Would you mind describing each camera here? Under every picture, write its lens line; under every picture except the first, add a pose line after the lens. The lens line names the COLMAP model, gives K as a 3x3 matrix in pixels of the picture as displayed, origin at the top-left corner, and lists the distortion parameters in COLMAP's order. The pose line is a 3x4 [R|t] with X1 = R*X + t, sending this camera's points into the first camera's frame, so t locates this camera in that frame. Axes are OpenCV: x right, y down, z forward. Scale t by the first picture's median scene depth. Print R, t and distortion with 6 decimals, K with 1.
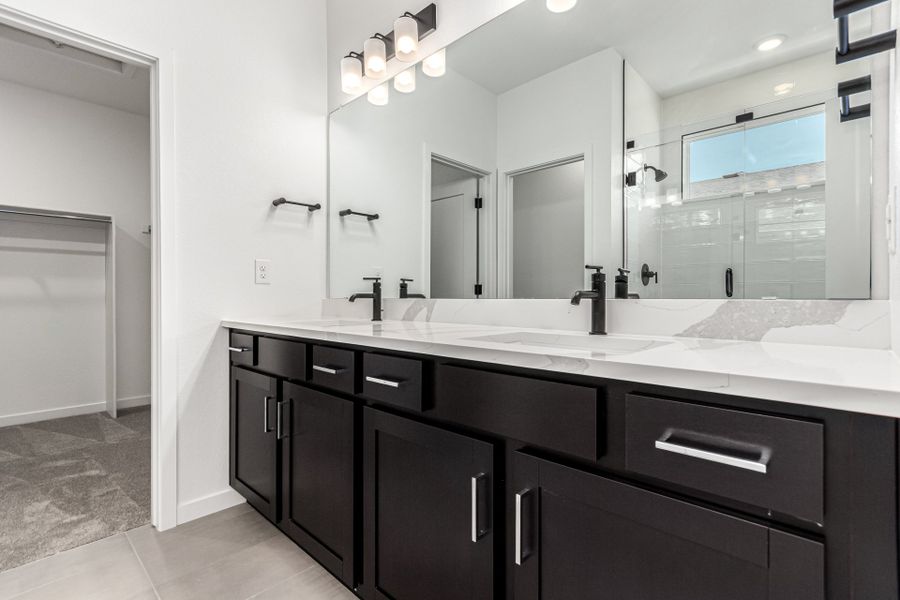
lens RADIAL K [[426.5, 0, 447.5], [0, 426.5, 299.7], [0, 0, 1]] dist [0.004377, -0.000003]
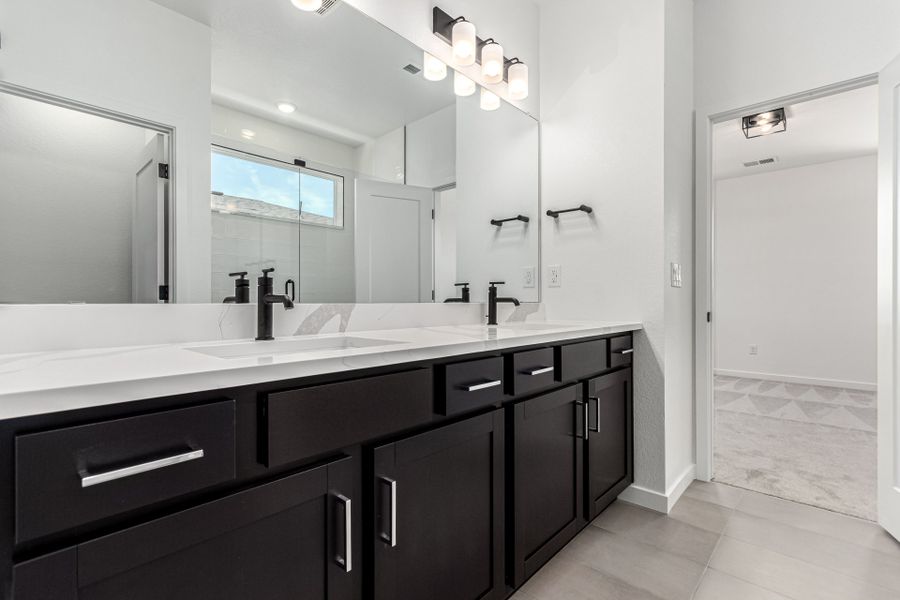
lens RADIAL K [[426.5, 0, 447.5], [0, 426.5, 299.7], [0, 0, 1]] dist [0.004377, -0.000003]
pose [[-0.027636, 0.001819, 0.999616, -0.842930], [0.007929, 0.999967, -0.001600, -0.005910], [-0.999587, 0.007882, -0.027650, 0.809073]]
